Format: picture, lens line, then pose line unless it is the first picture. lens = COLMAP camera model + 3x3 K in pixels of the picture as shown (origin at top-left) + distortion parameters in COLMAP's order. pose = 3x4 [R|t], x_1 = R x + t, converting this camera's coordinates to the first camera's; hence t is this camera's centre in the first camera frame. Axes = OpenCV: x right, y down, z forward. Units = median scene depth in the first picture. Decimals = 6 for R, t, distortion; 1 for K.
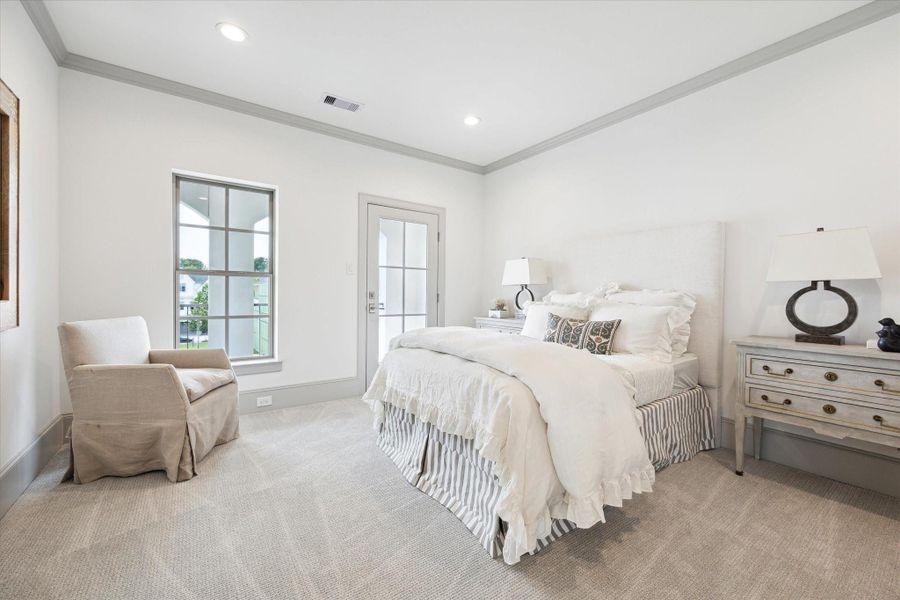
lens RADIAL K [[377.2, 0, 448.4], [0, 377.2, 299.5], [0, 0, 1]] dist [-0.001109, -0.000004]
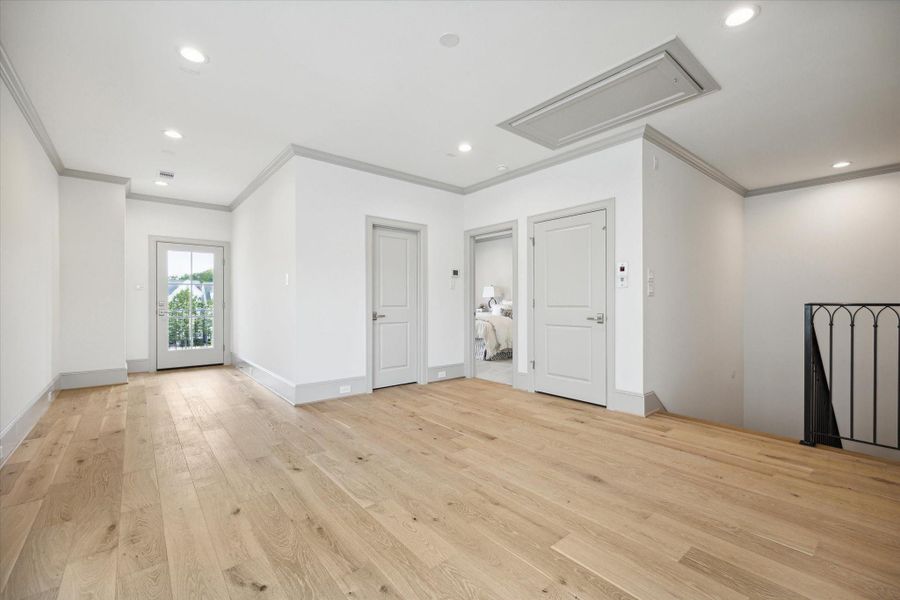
lens RADIAL K [[377.2, 0, 450.8], [0, 377.2, 305.5], [0, 0, 1]] dist [-0.001109, -0.000004]
pose [[0.997314, -0.009950, 0.072562, -0.246243], [0.010269, 0.999939, -0.004025, 0.020963], [-0.072517, 0.004759, 0.997356, -1.435865]]
